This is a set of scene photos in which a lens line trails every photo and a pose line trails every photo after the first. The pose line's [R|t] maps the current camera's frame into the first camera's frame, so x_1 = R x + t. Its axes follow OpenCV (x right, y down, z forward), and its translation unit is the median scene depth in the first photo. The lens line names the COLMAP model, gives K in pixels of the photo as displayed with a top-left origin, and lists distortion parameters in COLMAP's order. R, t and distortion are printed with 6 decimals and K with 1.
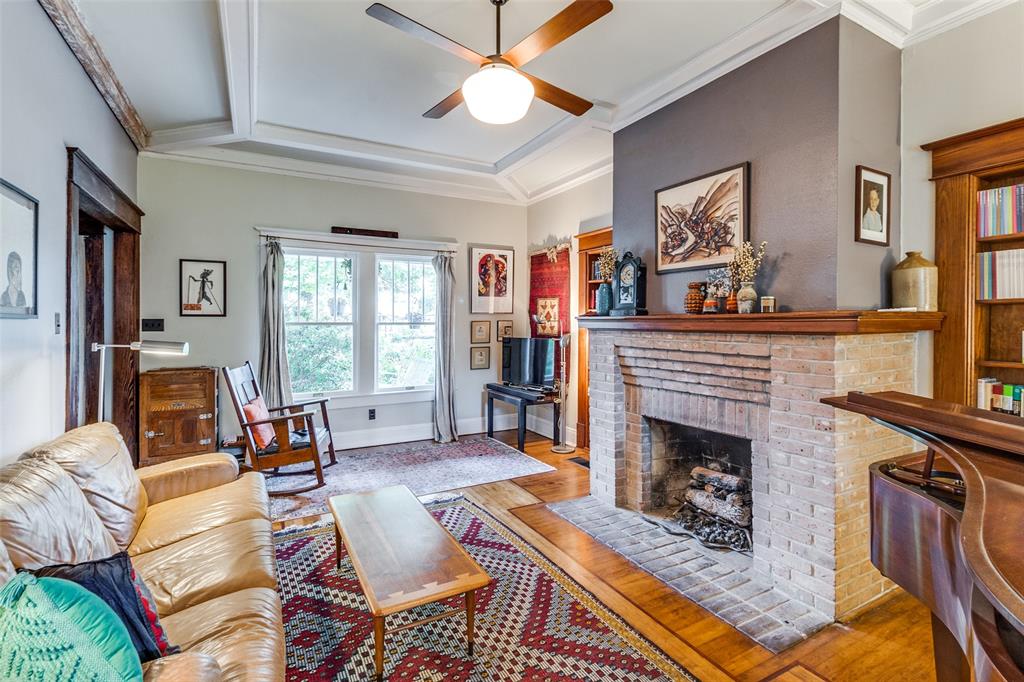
lens RADIAL K [[496.5, 0, 533.7], [0, 496.5, 323.0], [0, 0, 1]] dist [0.000329, 0.000405]
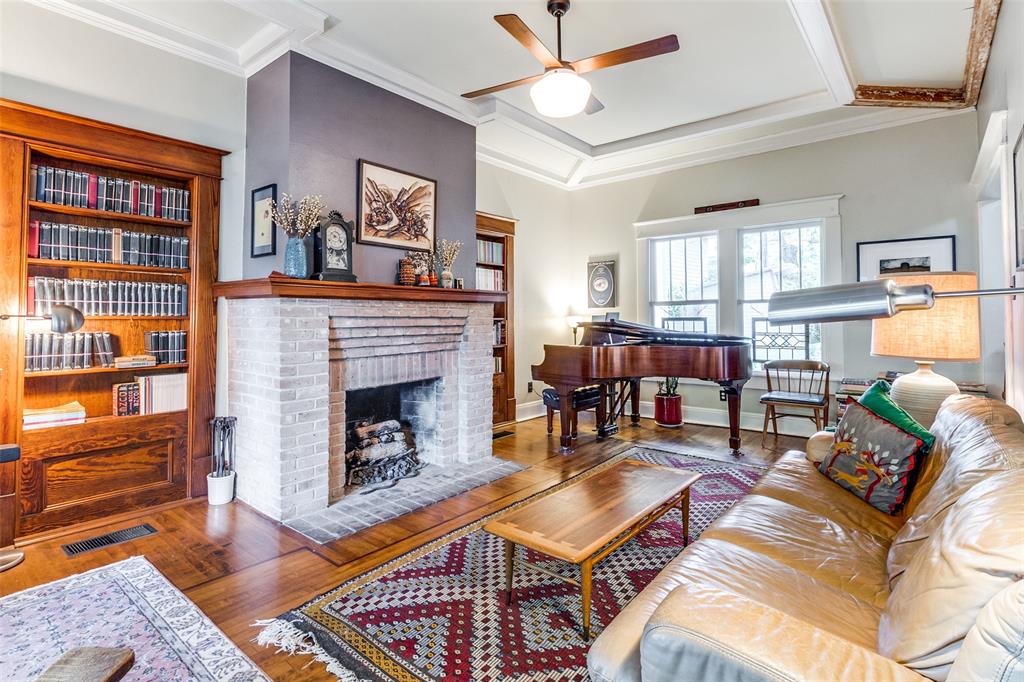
lens RADIAL K [[496.5, 0, 524.7], [0, 496.5, 303.8], [0, 0, 1]] dist [0.000329, 0.000405]
pose [[-0.372654, 0.022122, 0.927707, -0.861254], [0.002360, 0.999735, -0.022891, 0.050829], [-0.927967, -0.006342, -0.372607, 1.155325]]
